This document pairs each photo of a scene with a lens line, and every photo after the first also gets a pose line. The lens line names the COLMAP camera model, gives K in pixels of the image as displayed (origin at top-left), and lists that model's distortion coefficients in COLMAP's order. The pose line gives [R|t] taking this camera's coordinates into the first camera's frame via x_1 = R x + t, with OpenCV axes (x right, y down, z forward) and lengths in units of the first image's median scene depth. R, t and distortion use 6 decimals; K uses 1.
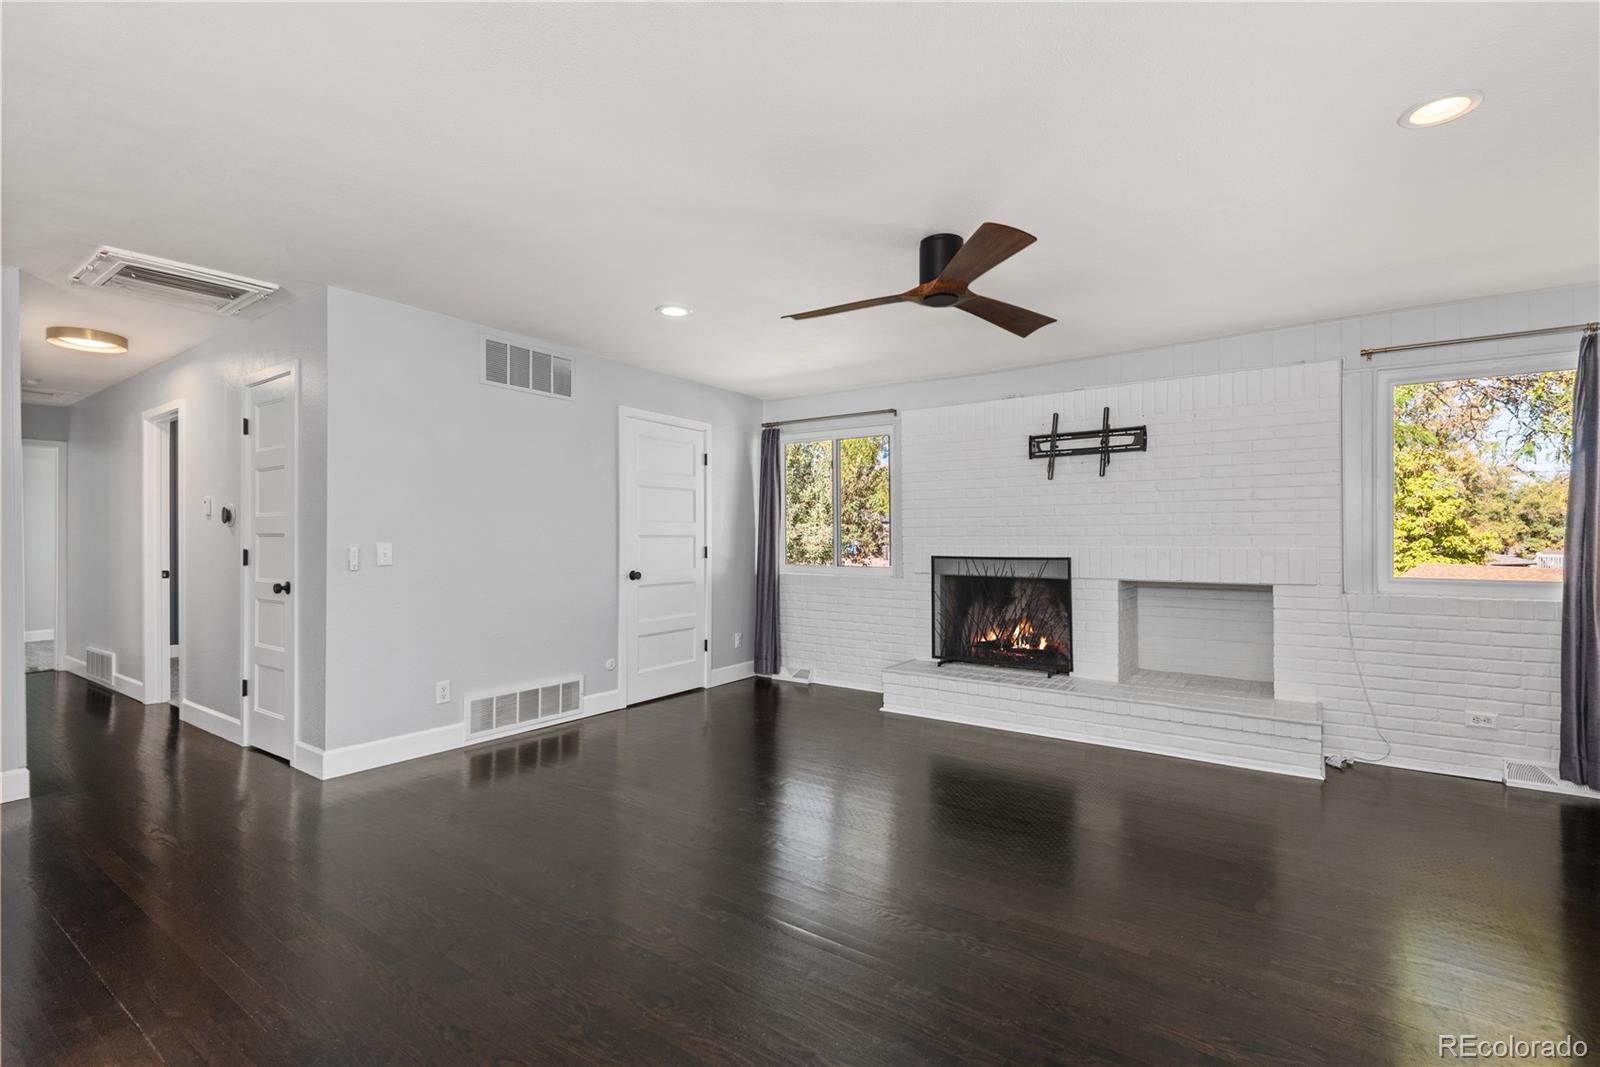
lens RADIAL K [[724.1, 0, 799.9], [0, 724.1, 529.5], [0, 0, 1]] dist [0.014909, -0.009709]
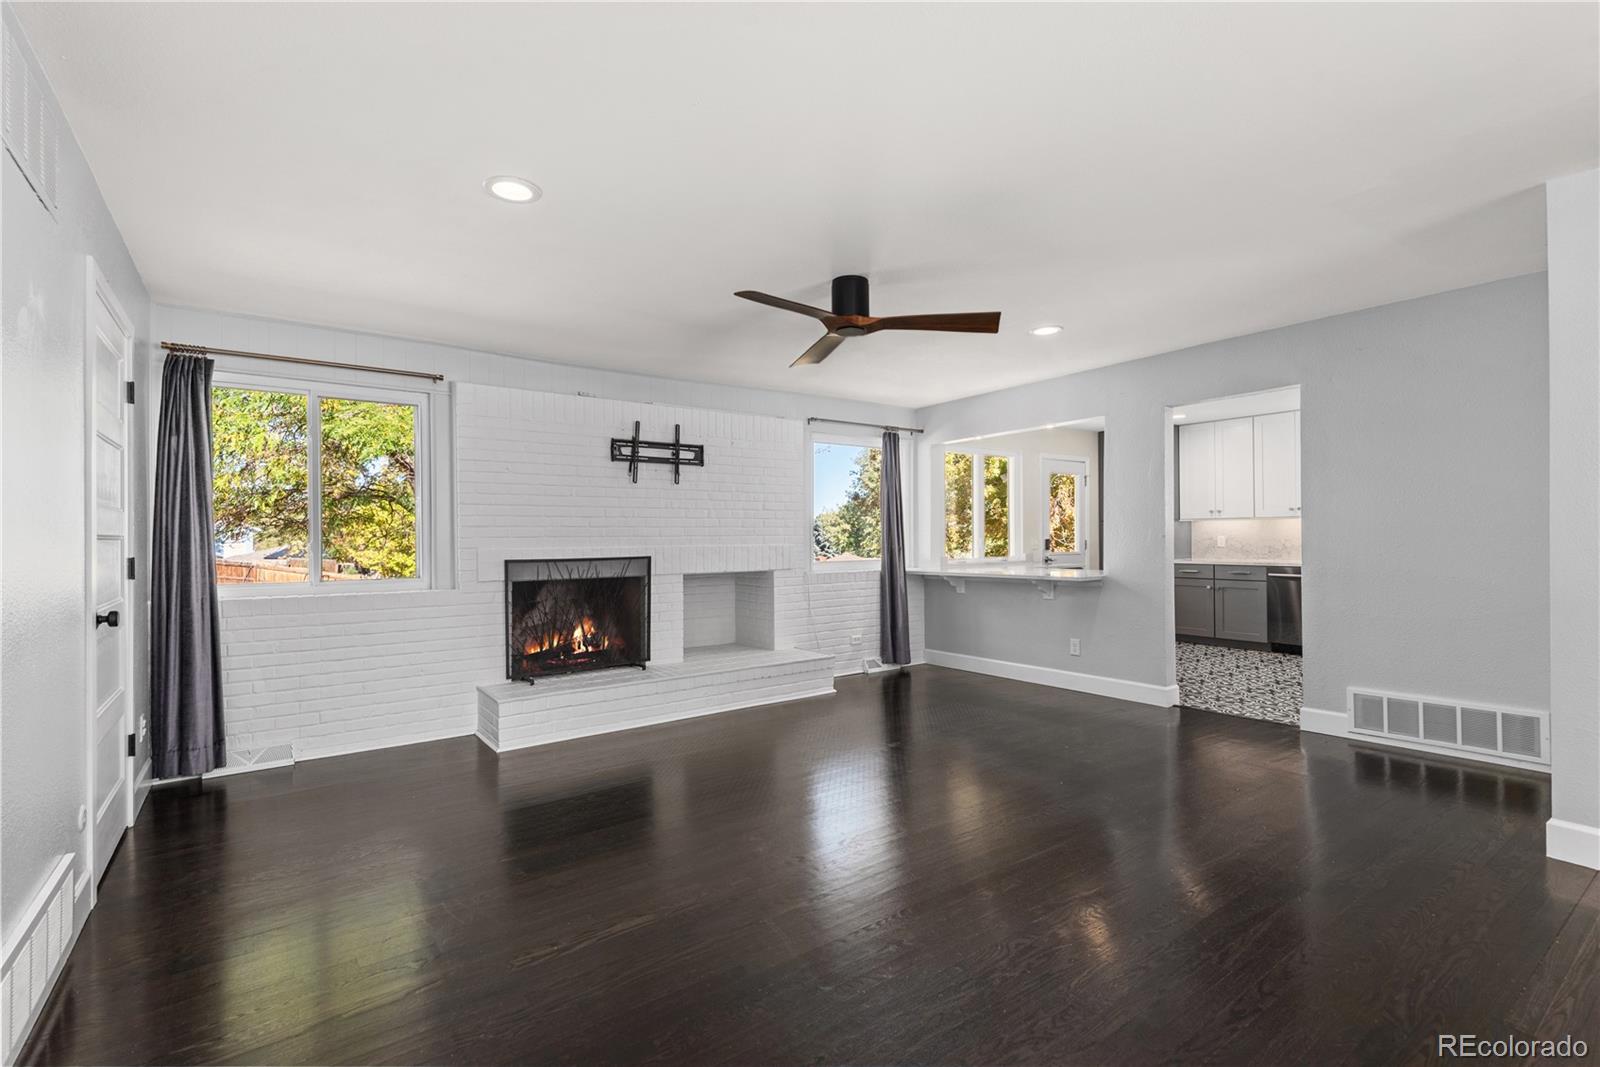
lens RADIAL K [[724.1, 0, 788.7], [0, 724.1, 528.6], [0, 0, 1]] dist [0.014909, -0.009709]
pose [[0.304304, 0.011213, 0.952509, -0.577945], [-0.002934, 0.999937, -0.010833, 0.007904], [-0.952570, 0.000502, 0.304318, 0.455608]]
